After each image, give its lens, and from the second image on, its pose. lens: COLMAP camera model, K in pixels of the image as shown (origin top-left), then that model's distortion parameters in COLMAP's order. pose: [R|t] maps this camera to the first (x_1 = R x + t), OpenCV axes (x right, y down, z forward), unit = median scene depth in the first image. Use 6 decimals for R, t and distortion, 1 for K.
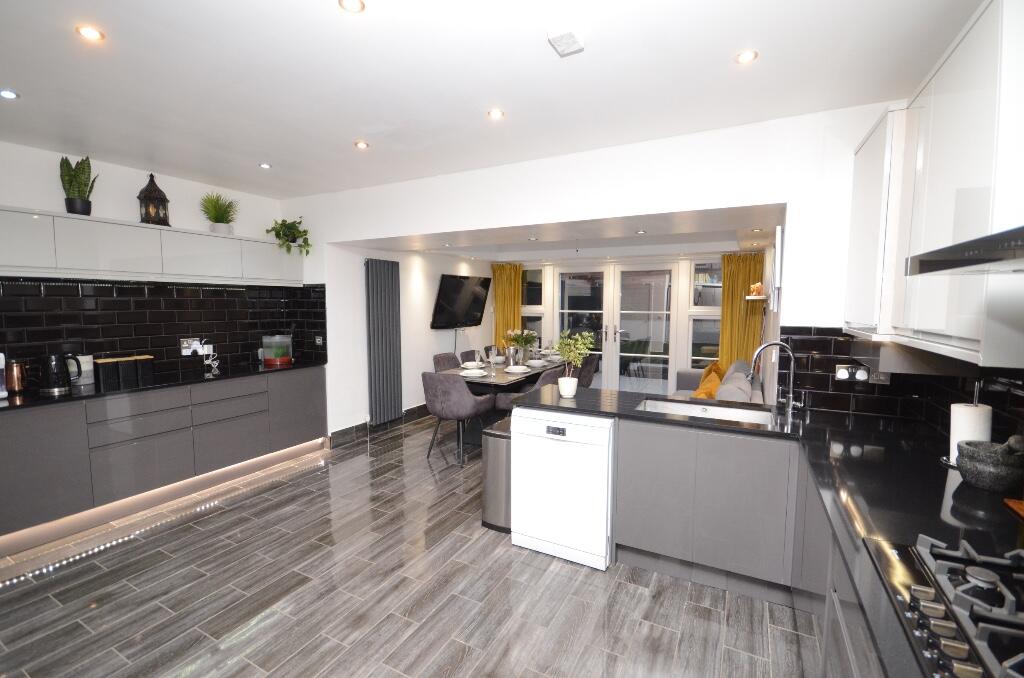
lens RADIAL K [[446.8, 0, 512.0], [0, 446.8, 339.0], [0, 0, 1]] dist [-0.014551, 0.000009]
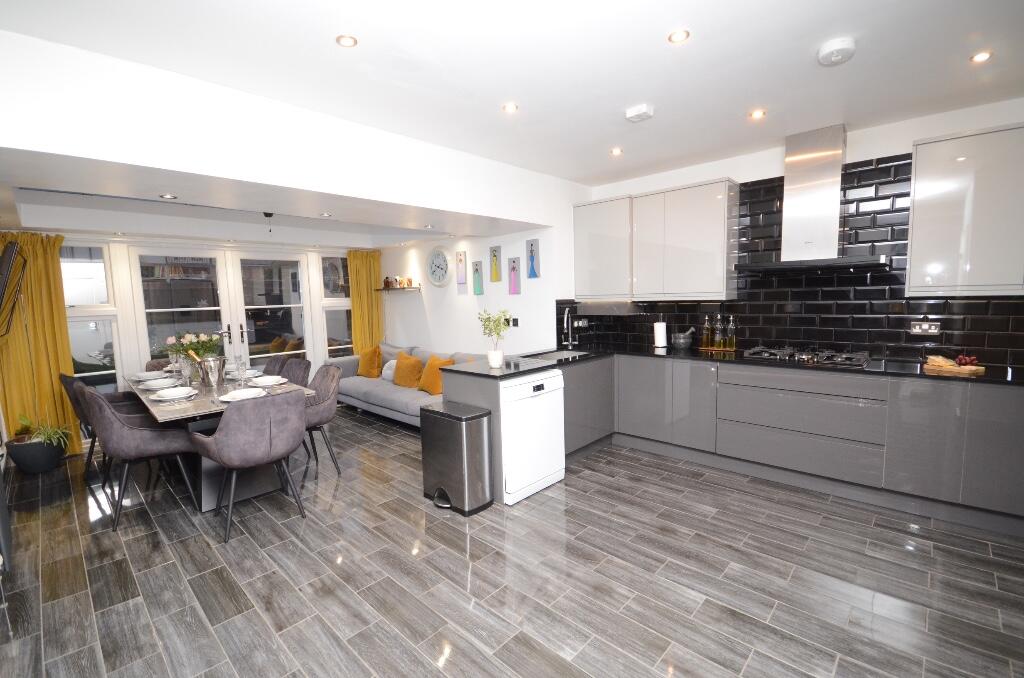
lens RADIAL K [[451.7, 0, 512.0], [0, 451.7, 339.0], [0, 0, 1]] dist [0.000447, 0.000034]
pose [[0.267819, -0.107438, 0.957460, -1.043514], [0.108254, 0.990826, 0.080901, -0.035918], [-0.957368, 0.081982, 0.276993, 0.670869]]
